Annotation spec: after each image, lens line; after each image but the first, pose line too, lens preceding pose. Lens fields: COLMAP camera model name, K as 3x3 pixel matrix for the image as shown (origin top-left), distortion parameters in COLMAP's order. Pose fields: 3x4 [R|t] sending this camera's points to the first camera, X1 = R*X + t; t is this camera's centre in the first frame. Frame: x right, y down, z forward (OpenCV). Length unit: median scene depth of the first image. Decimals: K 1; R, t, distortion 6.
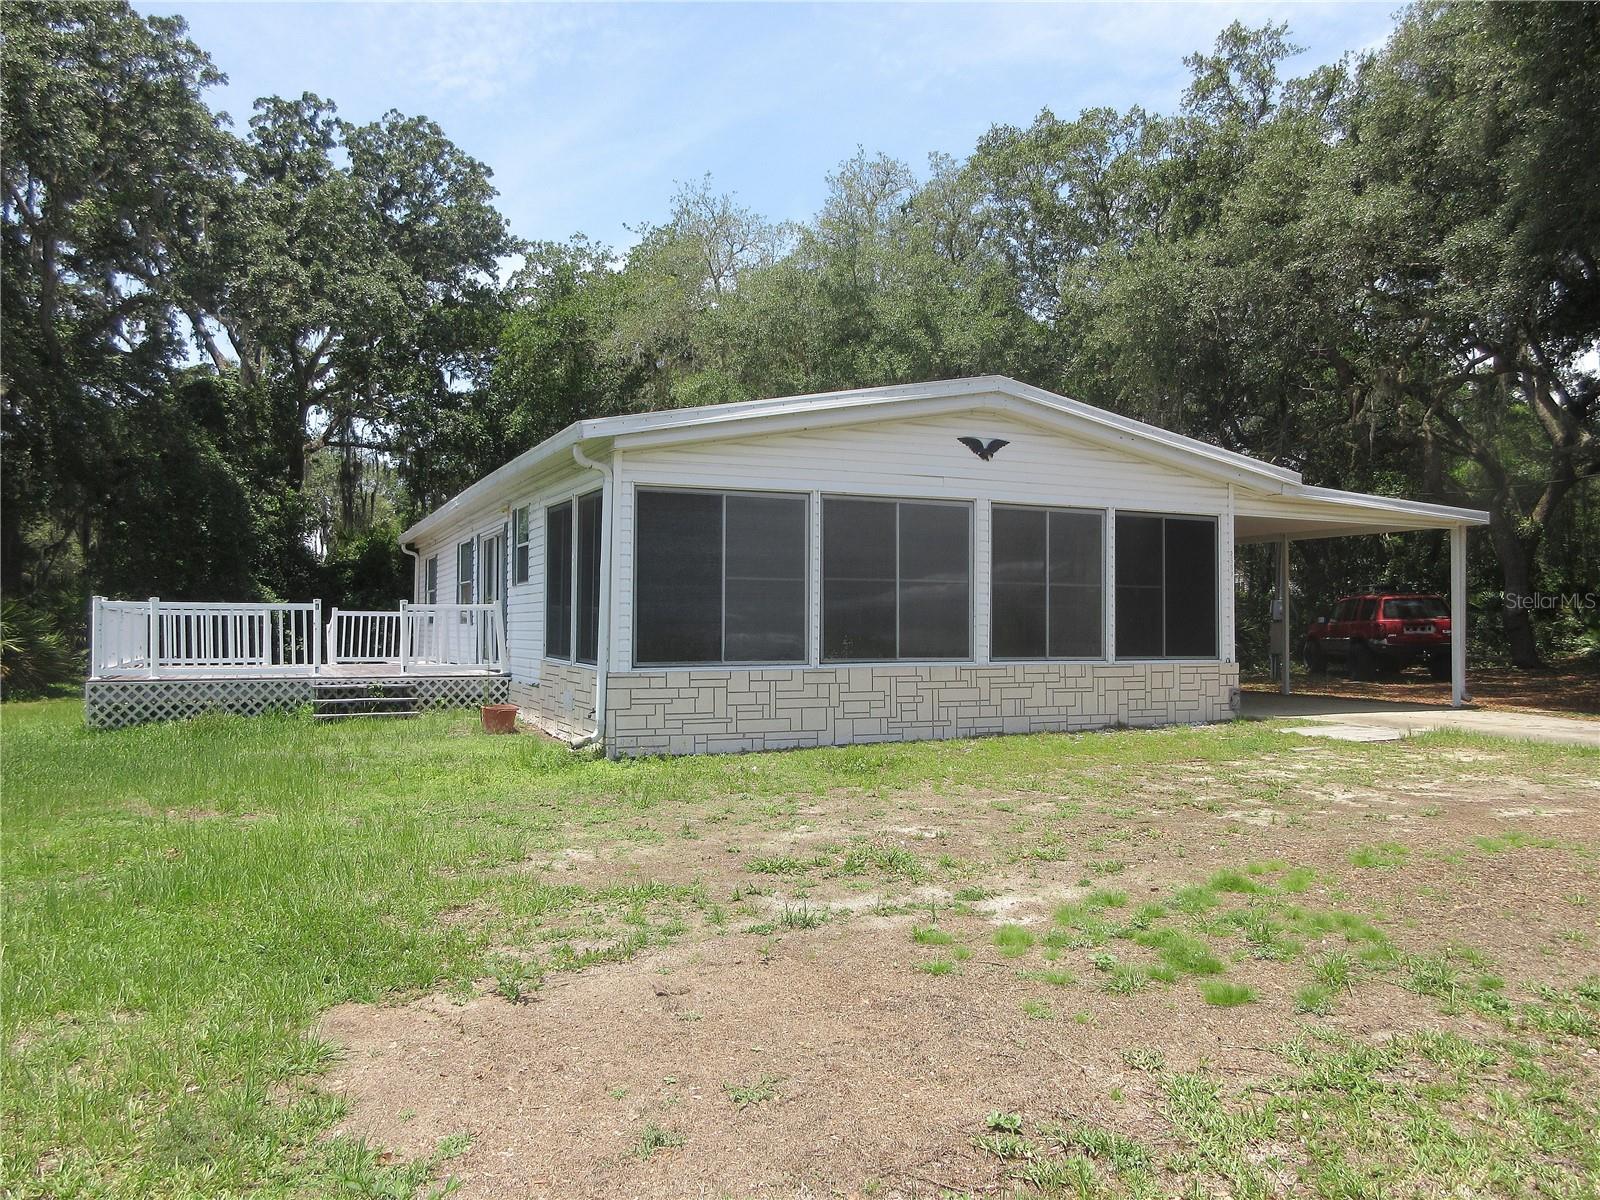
lens RADIAL K [[1176.2, 0, 790.8], [0, 1176.2, 574.8], [0, 0, 1]] dist [-0.008011, 0.005149]
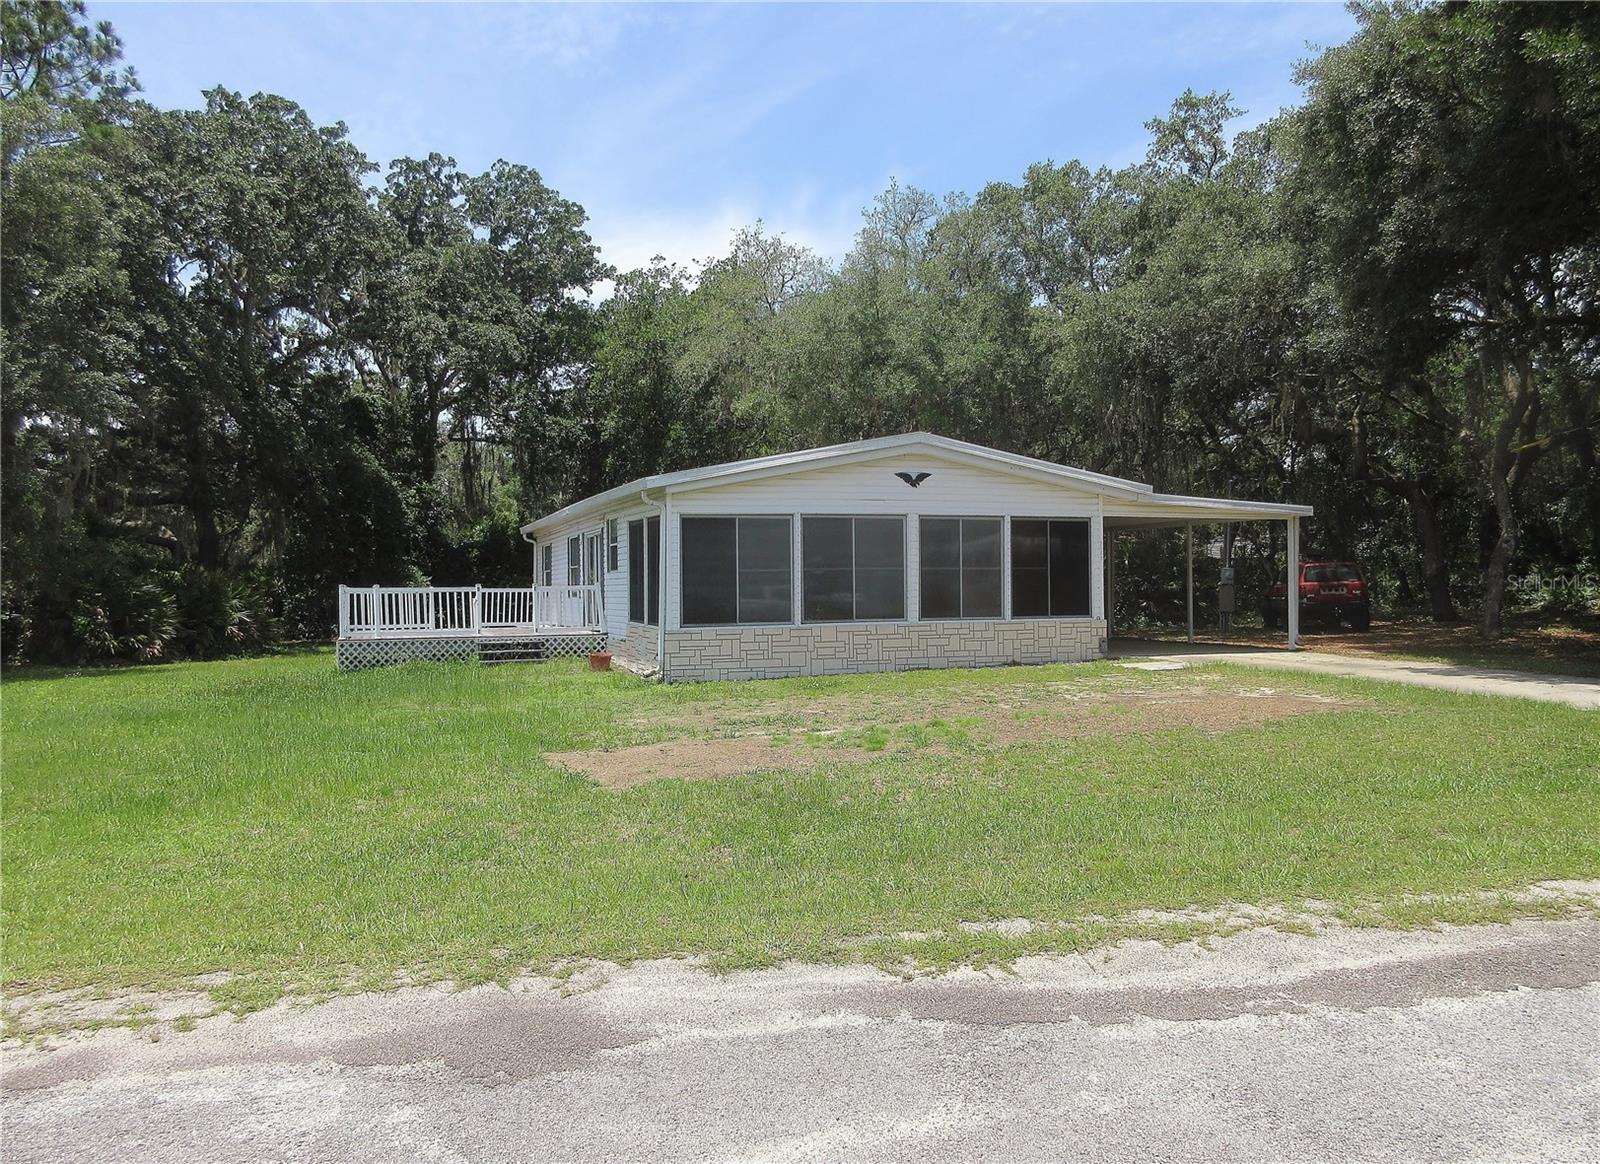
lens RADIAL K [[1175.5, 0, 802.2], [0, 1175.5, 591.0], [0, 0, 1]] dist [-0.030640, -0.006477]
pose [[0.997232, -0.013346, -0.073145, 0.067572], [0.016795, 0.998766, 0.046743, -0.019542], [0.072431, -0.047842, 0.996225, -0.265134]]
